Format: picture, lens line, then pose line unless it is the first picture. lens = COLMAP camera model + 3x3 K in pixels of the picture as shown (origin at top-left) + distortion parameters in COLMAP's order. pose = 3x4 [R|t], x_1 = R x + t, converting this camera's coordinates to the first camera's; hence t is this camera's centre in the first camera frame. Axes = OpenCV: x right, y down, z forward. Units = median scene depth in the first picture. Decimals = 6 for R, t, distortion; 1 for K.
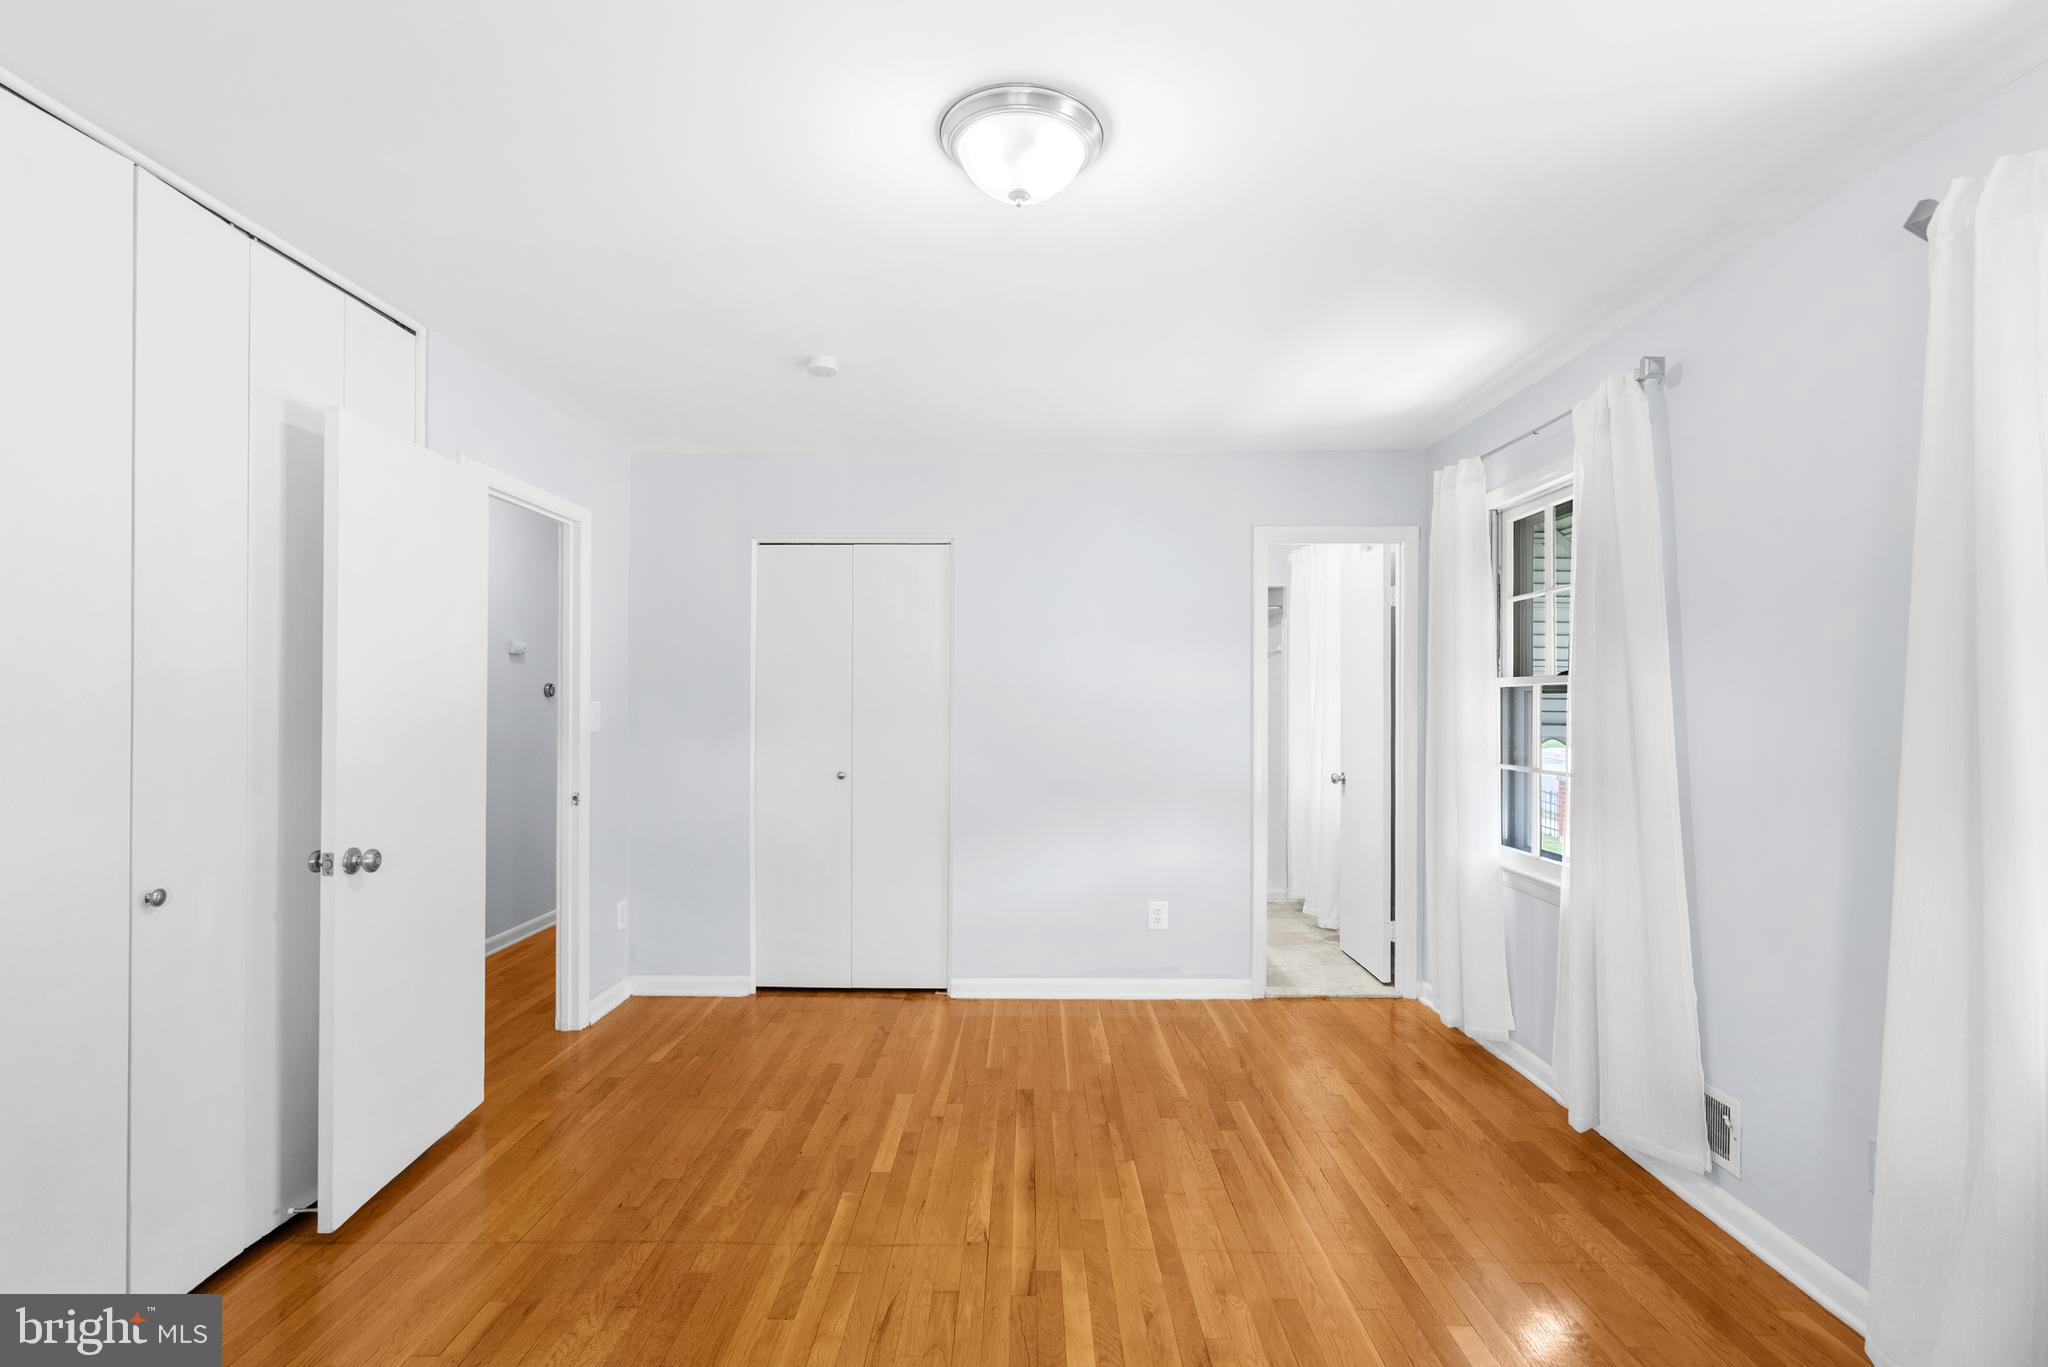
lens RADIAL K [[944.0, 0, 1023.0], [0, 944.0, 692.4], [0, 0, 1]] dist [-0.001762, 0.000918]
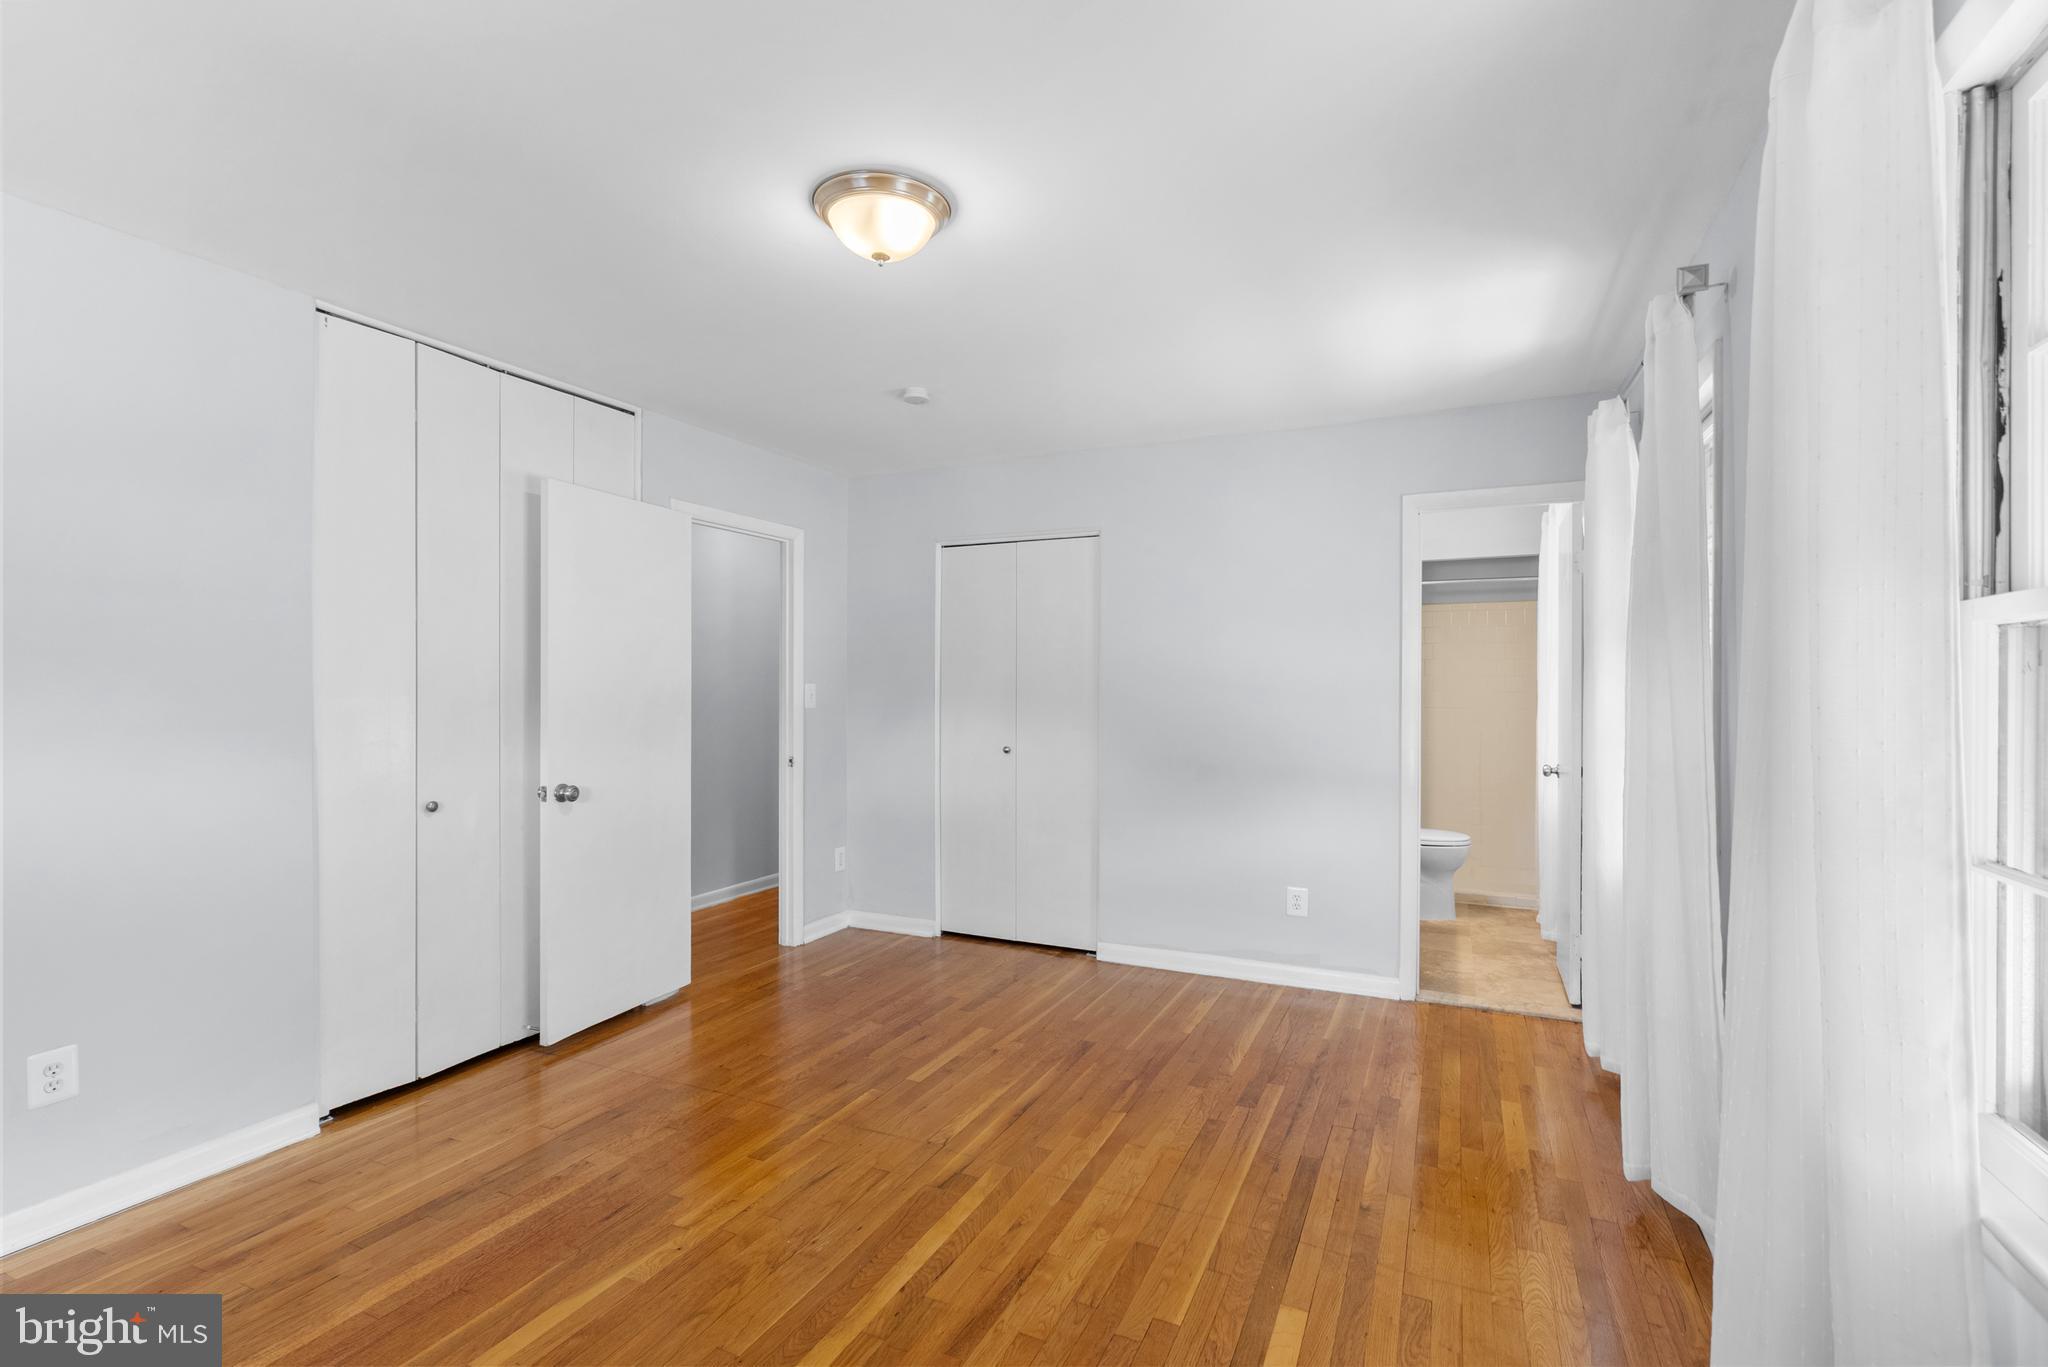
lens RADIAL K [[944.0, 0, 1014.1], [0, 944.0, 683.4], [0, 0, 1]] dist [-0.001762, 0.000918]
pose [[0.907720, -0.001402, -0.419574, 0.390305], [0.004279, 0.999973, 0.005915, 0.004279], [0.419554, -0.007165, 0.907702, -0.013099]]
